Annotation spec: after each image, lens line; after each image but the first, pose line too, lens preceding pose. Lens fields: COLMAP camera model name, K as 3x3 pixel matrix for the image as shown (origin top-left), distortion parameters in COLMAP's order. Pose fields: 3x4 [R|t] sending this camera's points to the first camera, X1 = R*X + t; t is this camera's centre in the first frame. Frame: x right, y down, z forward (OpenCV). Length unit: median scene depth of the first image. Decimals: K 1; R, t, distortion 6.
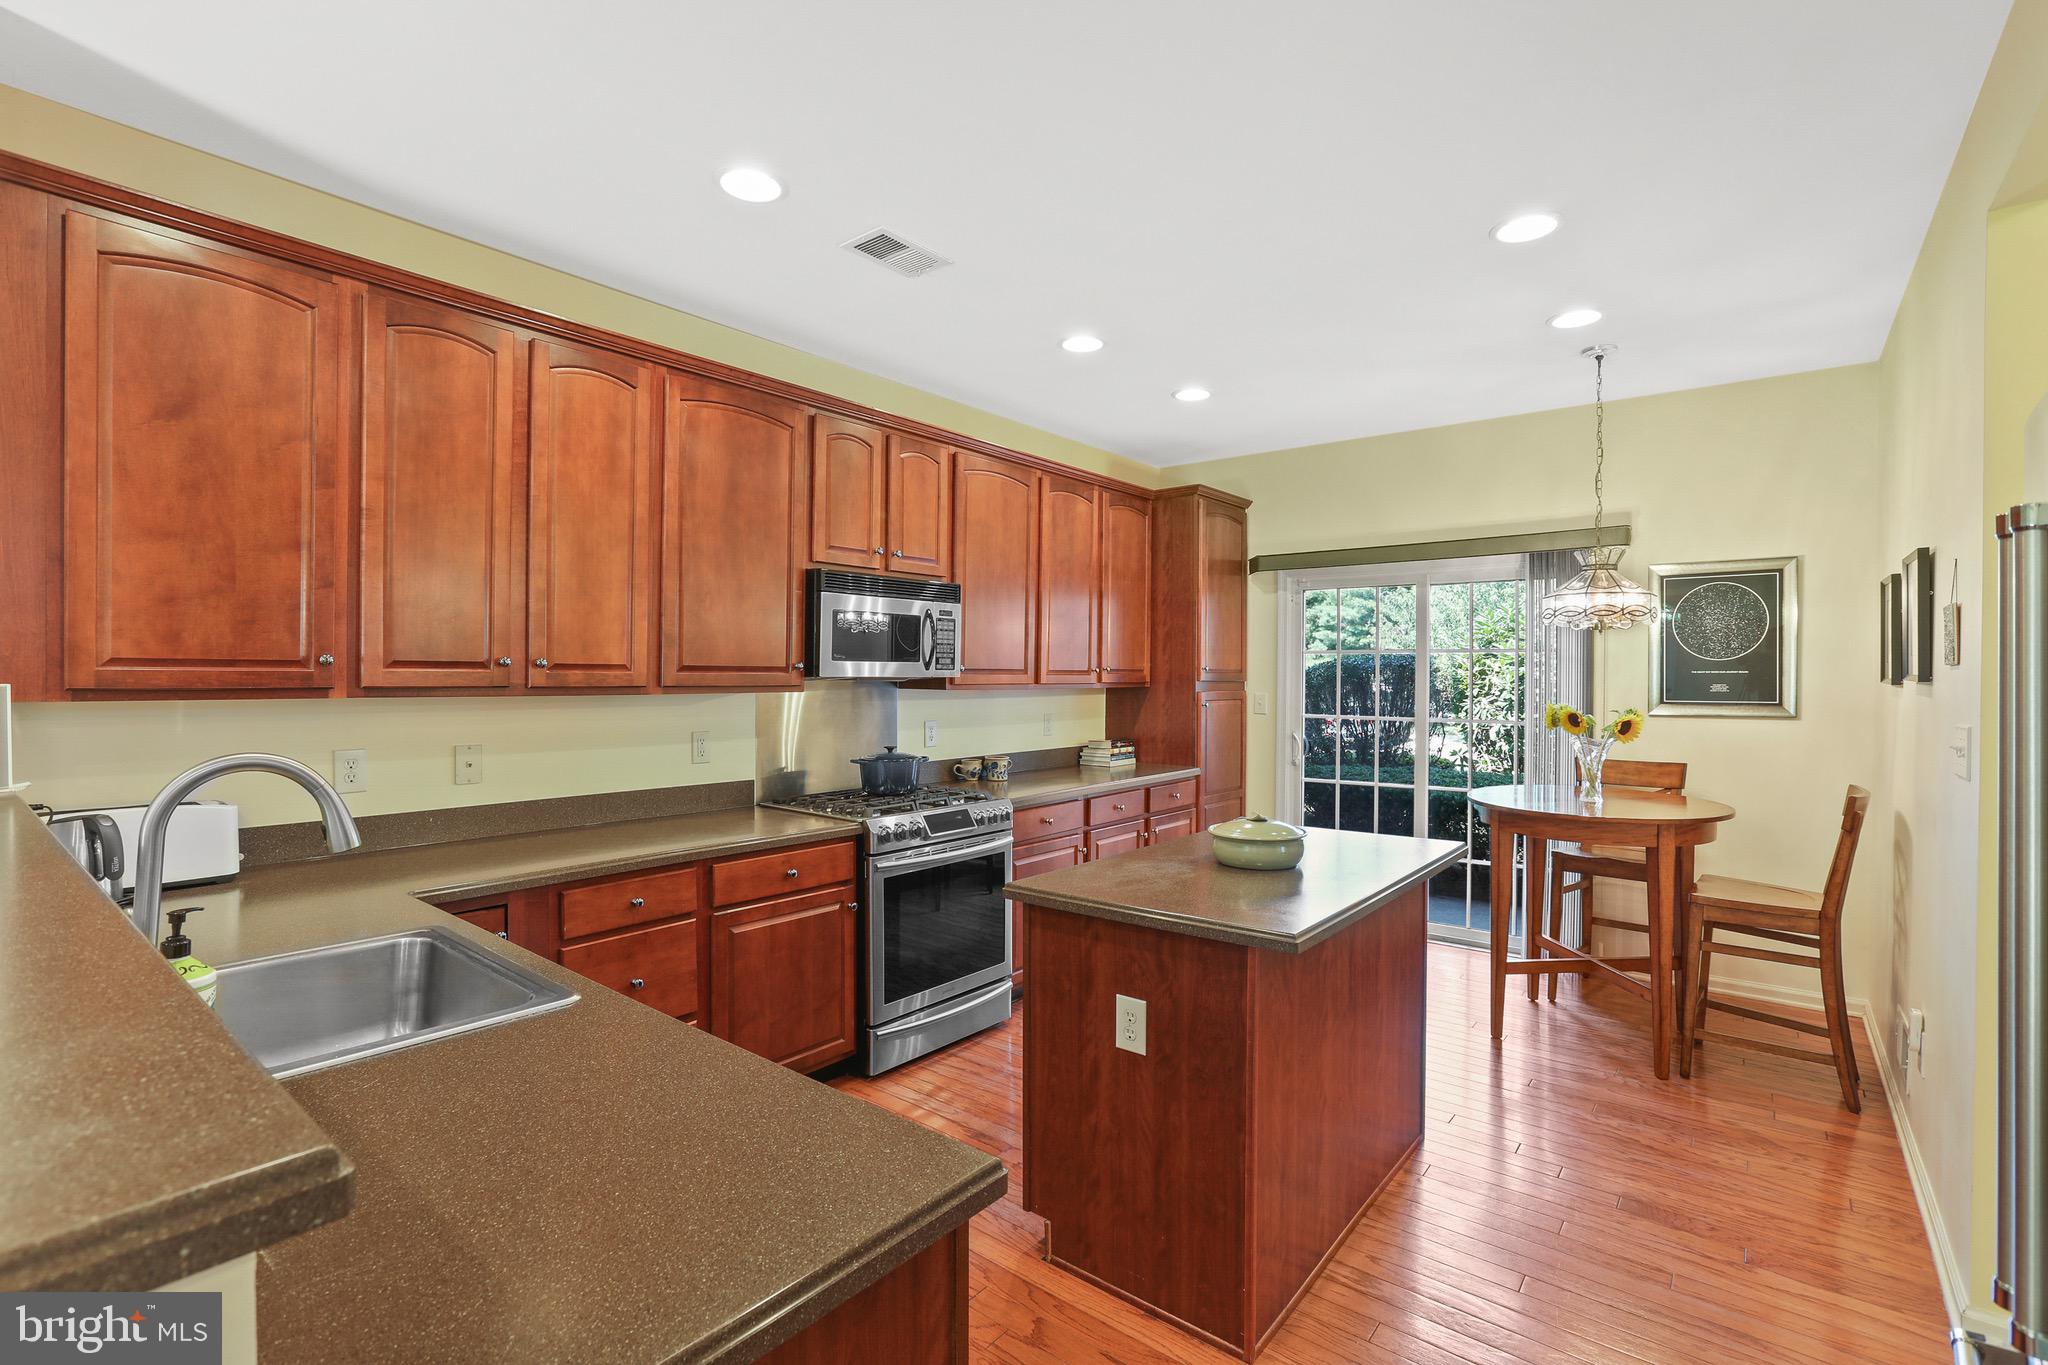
lens RADIAL K [[930.5, 0, 1012.9], [0, 930.5, 679.1], [0, 0, 1]] dist [-0.046173, 0.024539]
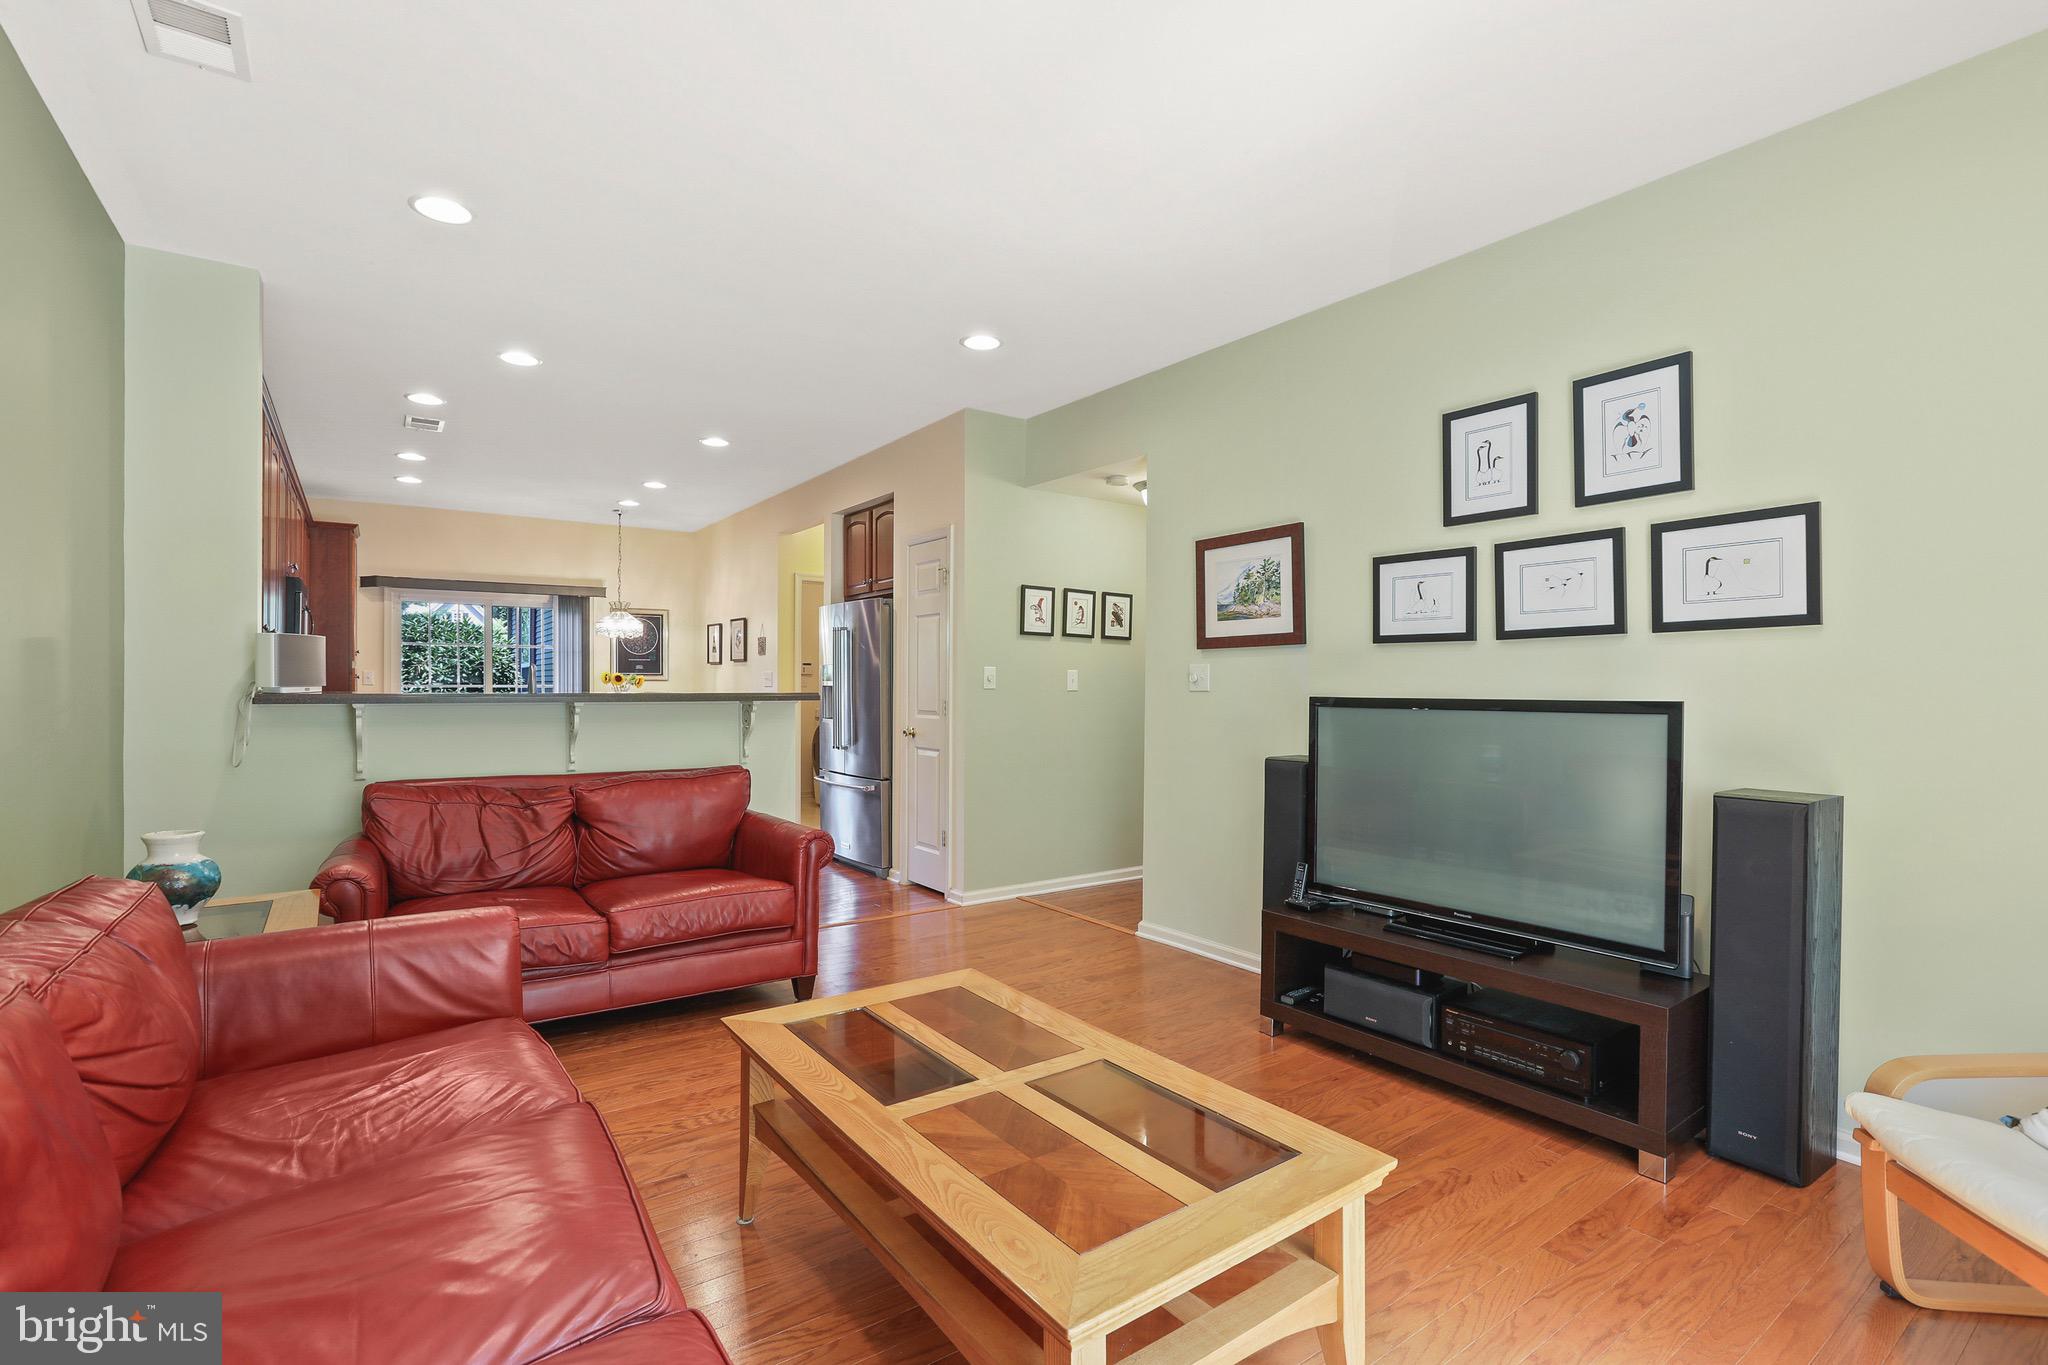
lens RADIAL K [[930.5, 0, 1012.9], [0, 930.5, 679.1], [0, 0, 1]] dist [-0.046173, 0.024539]
pose [[0.277918, -0.005096, 0.960591, -0.911199], [0.005071, 0.999980, 0.003838, 0.029294], [-0.960591, 0.003804, 0.277939, -0.382059]]
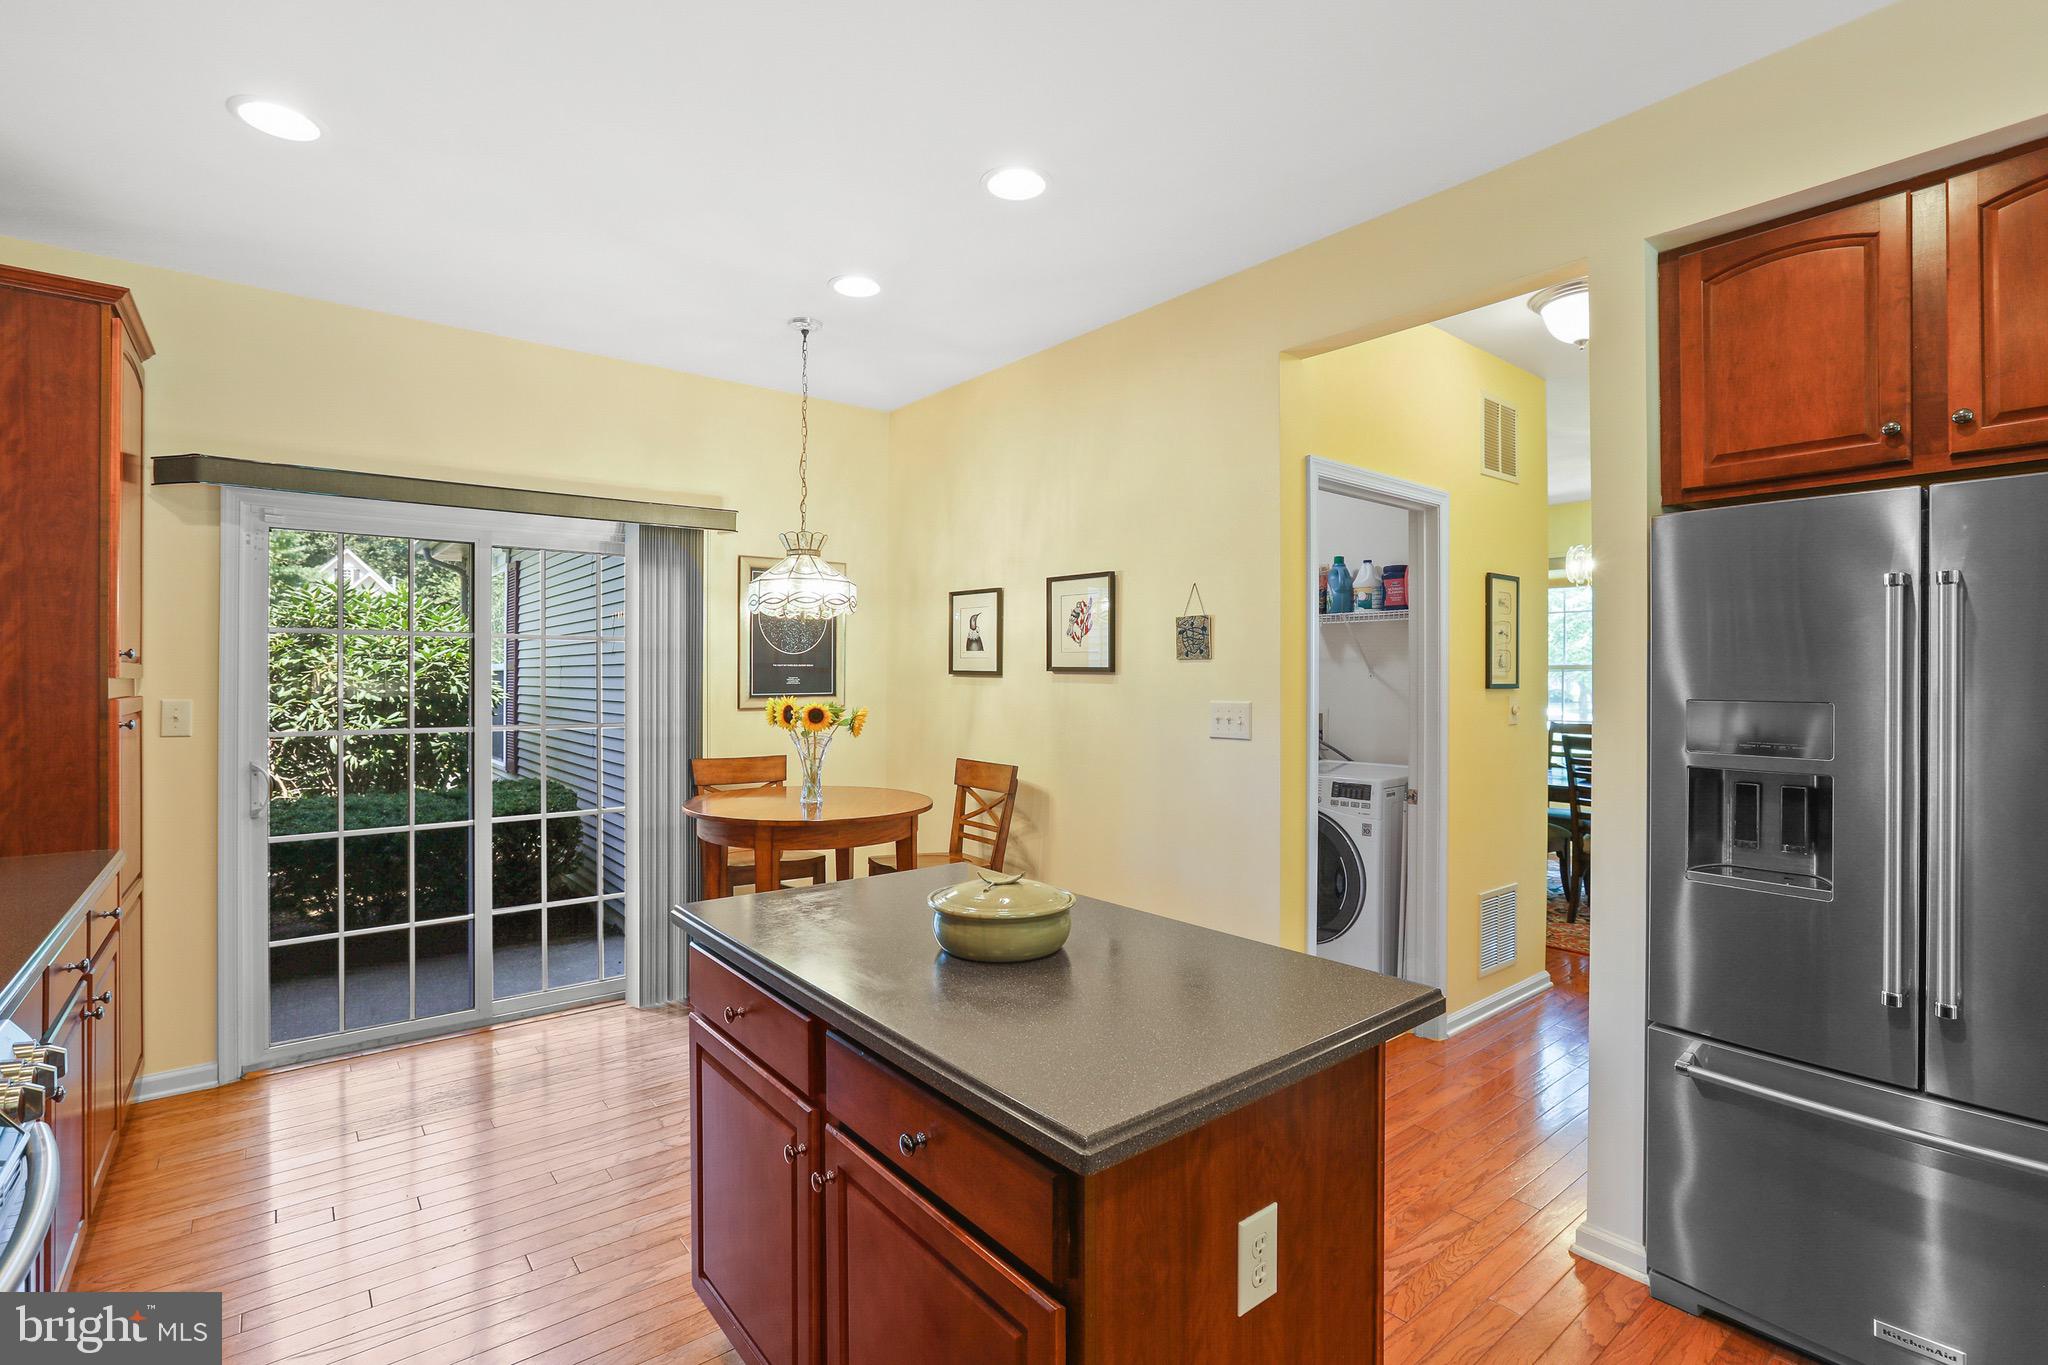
lens RADIAL K [[965.4, 0, 1014.9], [0, 965.4, 669.7], [0, 0, 1]] dist [-0.046982, 0.051734]
pose [[0.227079, 0.001972, 0.973874, -0.206794], [0.004356, 0.999986, -0.003040, 0.001536], [-0.973866, 0.004933, 0.227068, 0.423787]]
